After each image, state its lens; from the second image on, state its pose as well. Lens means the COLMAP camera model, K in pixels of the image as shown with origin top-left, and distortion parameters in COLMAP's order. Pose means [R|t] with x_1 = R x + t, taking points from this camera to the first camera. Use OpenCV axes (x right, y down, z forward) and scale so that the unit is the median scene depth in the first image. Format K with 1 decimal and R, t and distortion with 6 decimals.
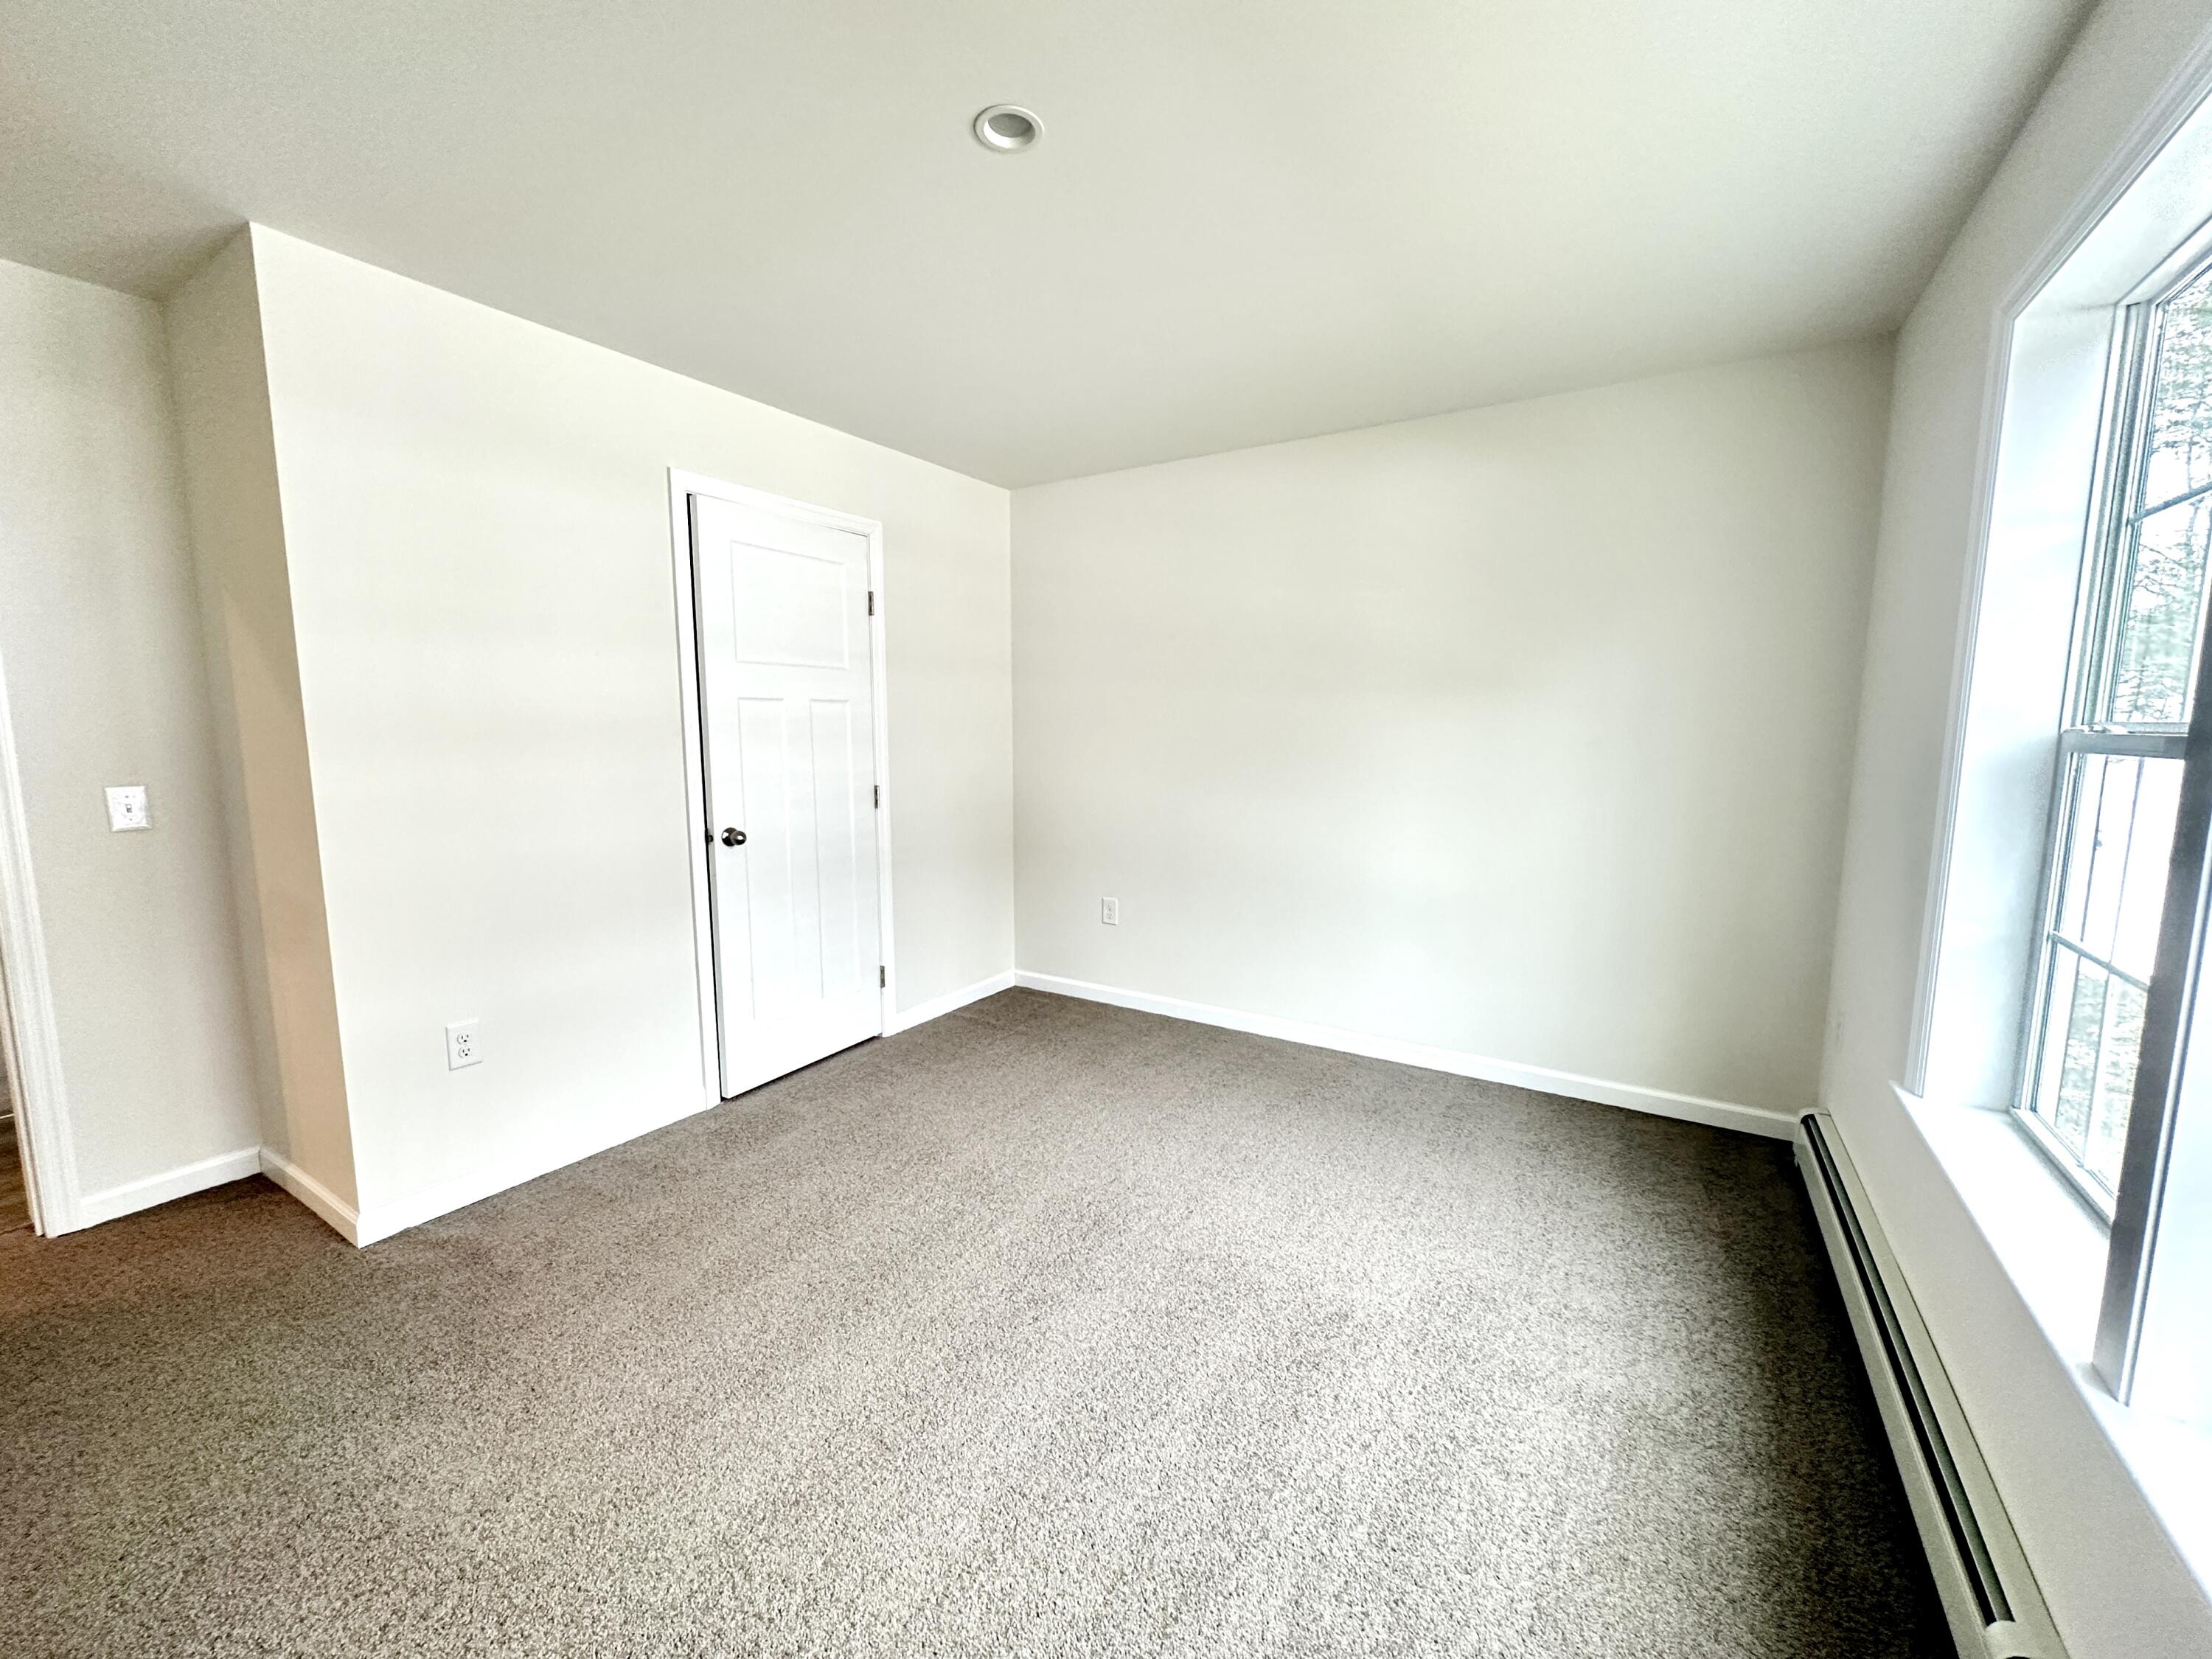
lens RADIAL K [[890.7, 0, 1101.5], [0, 890.7, 831.0], [0, 0, 1]] dist [-0.001705, 0.000757]
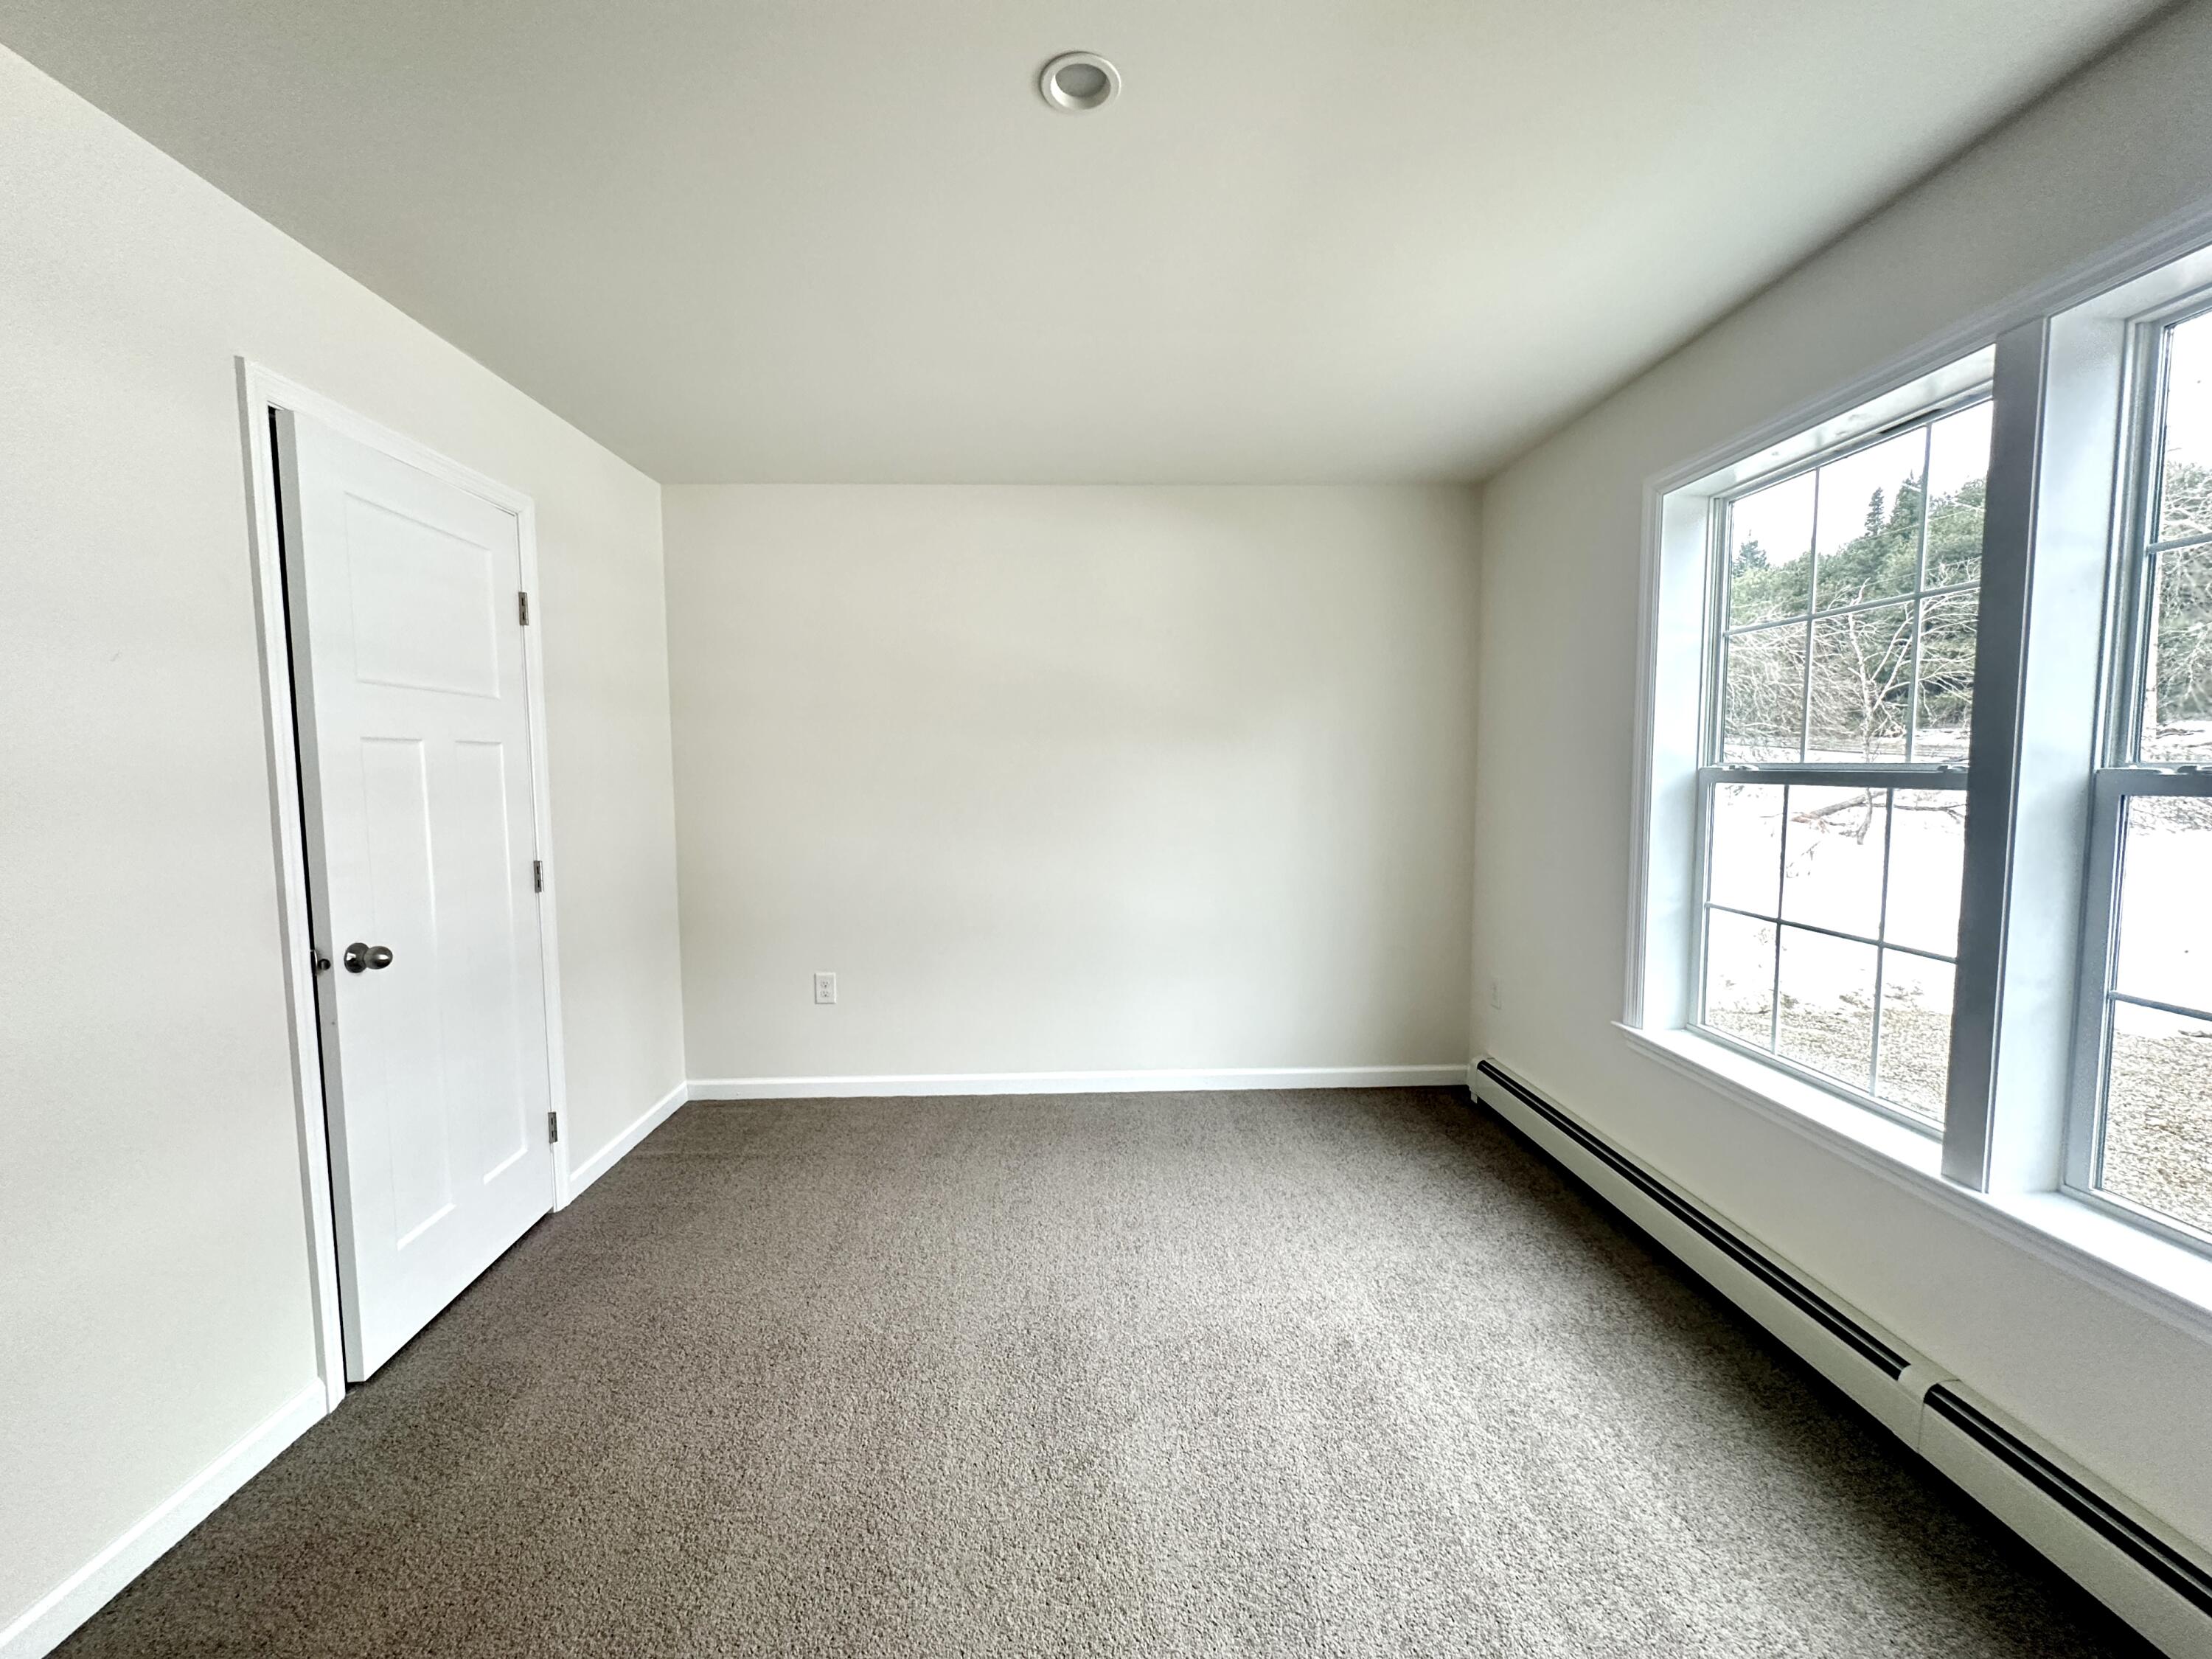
lens RADIAL K [[890.7, 0, 1103.7], [0, 890.7, 830.6], [0, 0, 1]] dist [-0.001705, 0.000757]
pose [[0.822804, -0.050210, 0.566103, -0.329383], [0.077320, 0.996718, -0.023977, -0.026700], [-0.563041, 0.063499, 0.823986, 0.177802]]
